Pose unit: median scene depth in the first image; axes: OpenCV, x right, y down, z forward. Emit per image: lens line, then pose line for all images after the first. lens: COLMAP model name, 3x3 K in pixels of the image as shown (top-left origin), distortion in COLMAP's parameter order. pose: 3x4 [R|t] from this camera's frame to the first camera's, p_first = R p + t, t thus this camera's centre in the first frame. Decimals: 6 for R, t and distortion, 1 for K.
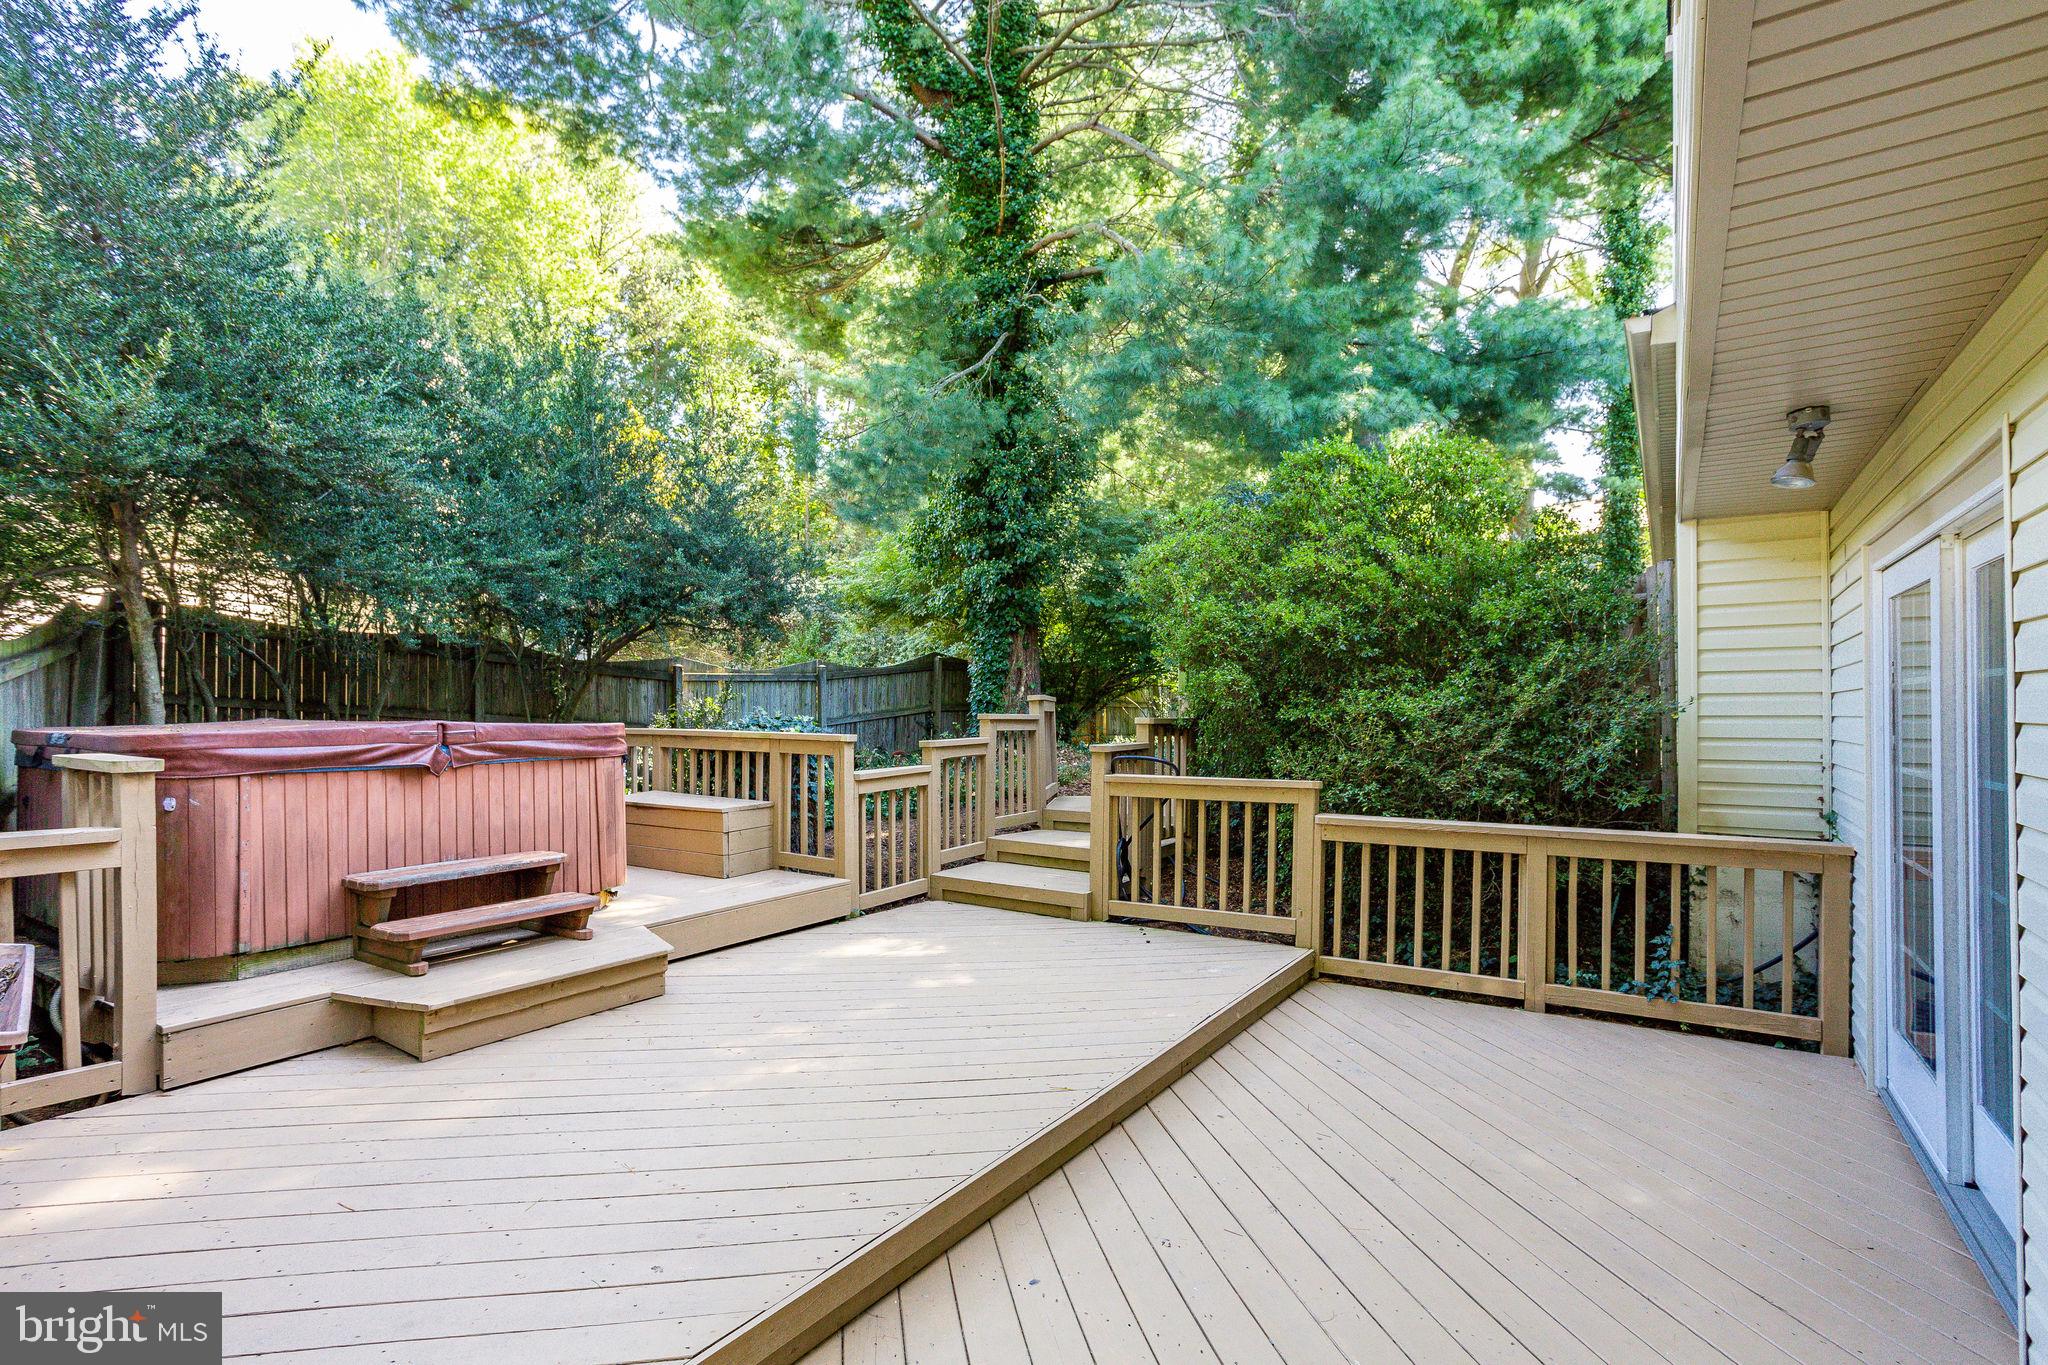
lens RADIAL K [[995.0, 0, 1018.1], [0, 995.0, 691.3], [0, 0, 1]] dist [-0.048830, 0.030871]
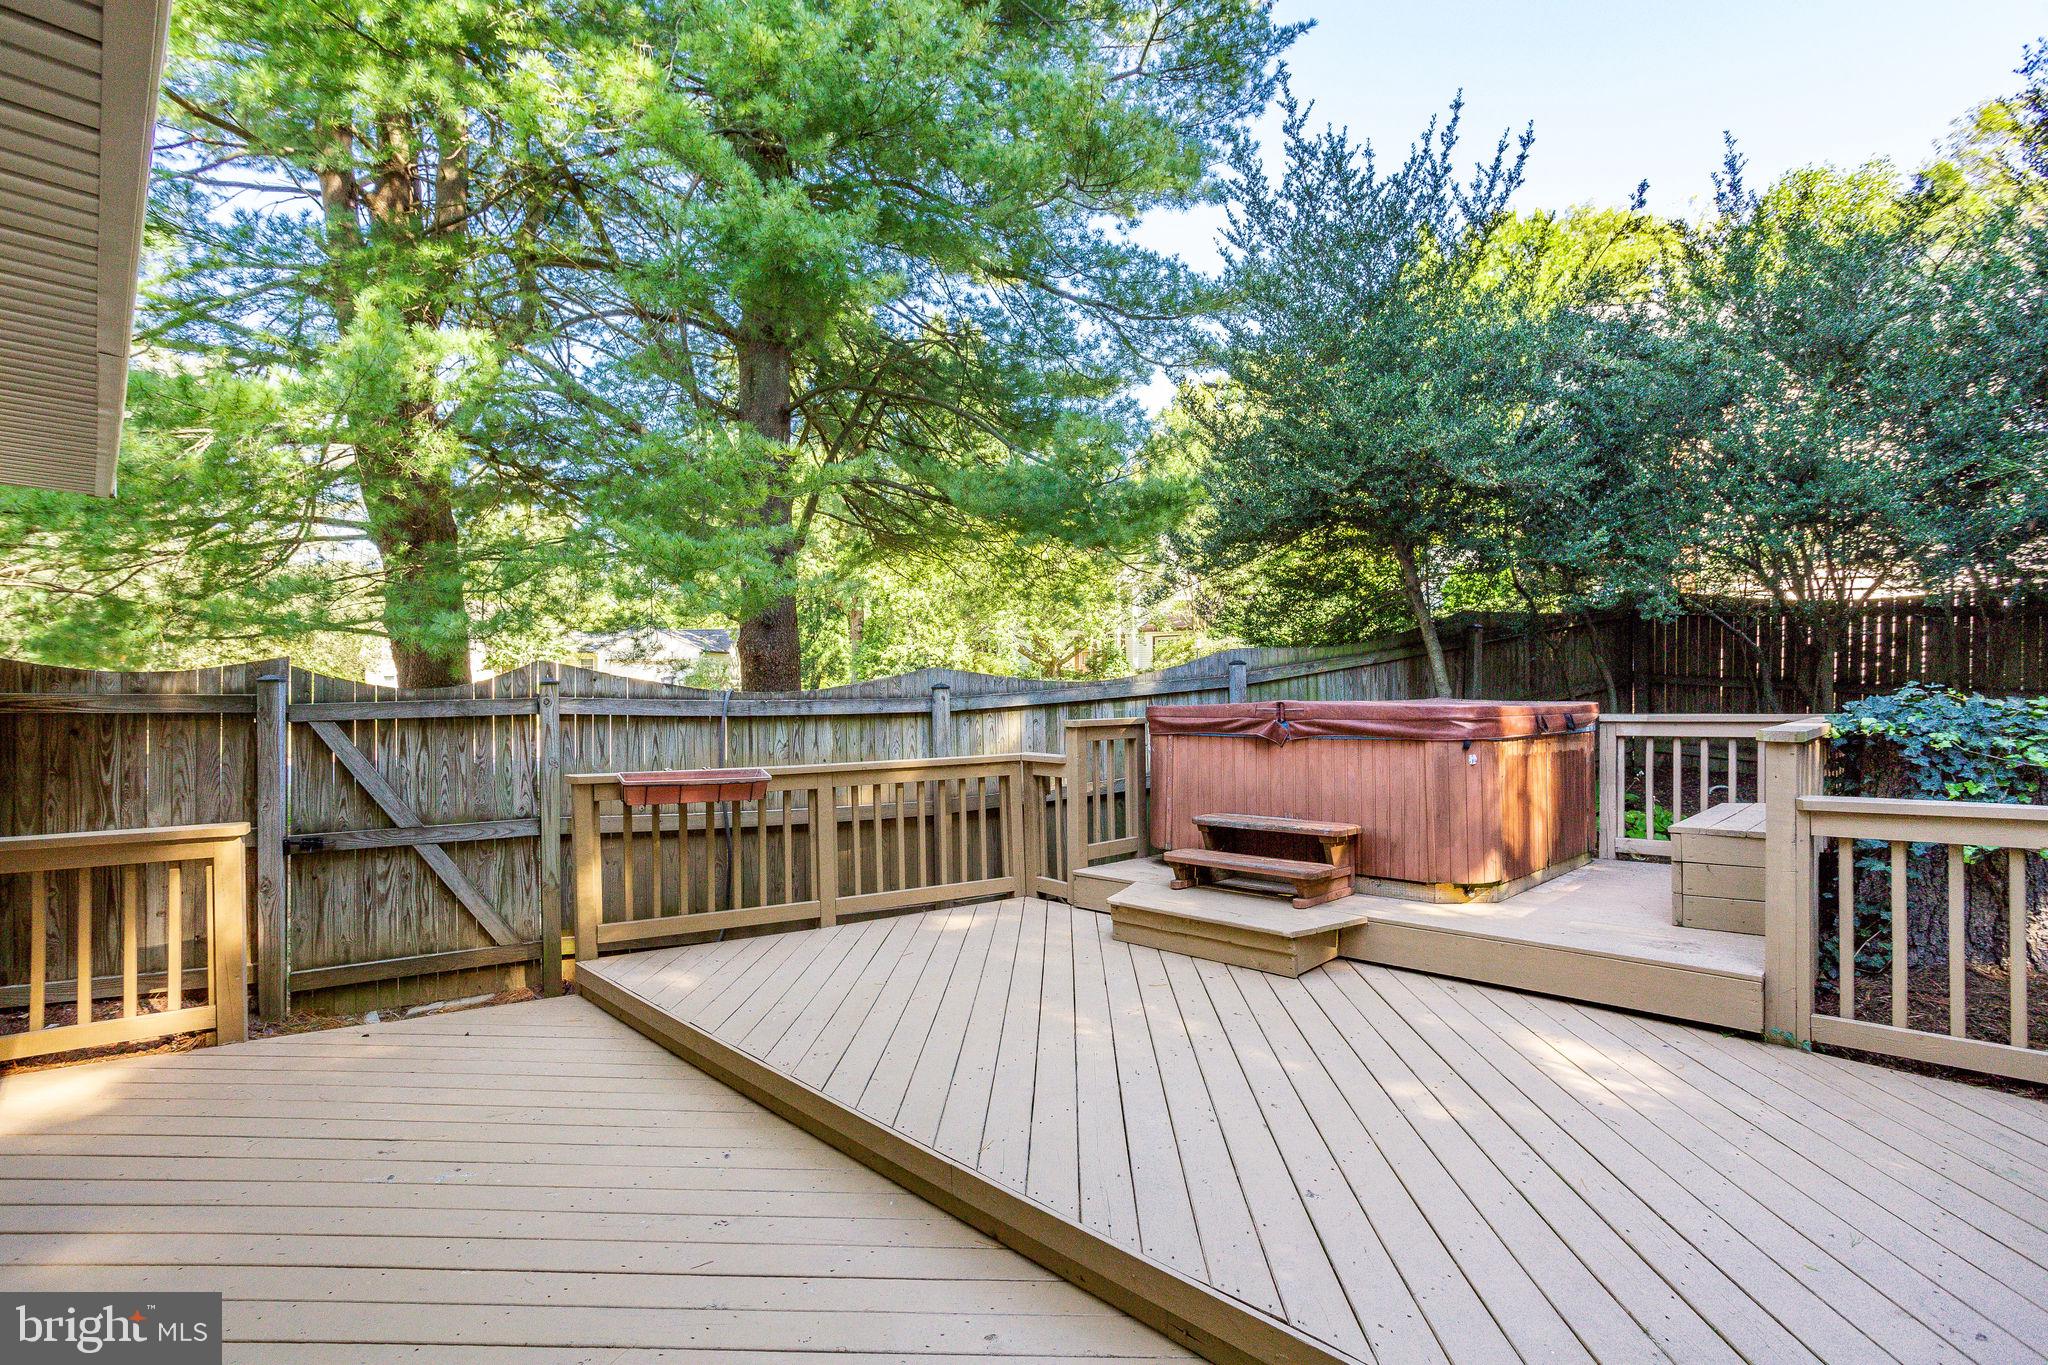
lens RADIAL K [[995.0, 0, 1018.1], [0, 995.0, 691.3], [0, 0, 1]] dist [-0.048830, 0.030871]
pose [[-0.228942, -0.013981, -0.973340, 0.637496], [0.014042, 0.999745, -0.017663, 0.035070], [0.973339, -0.017711, -0.228687, 0.933272]]
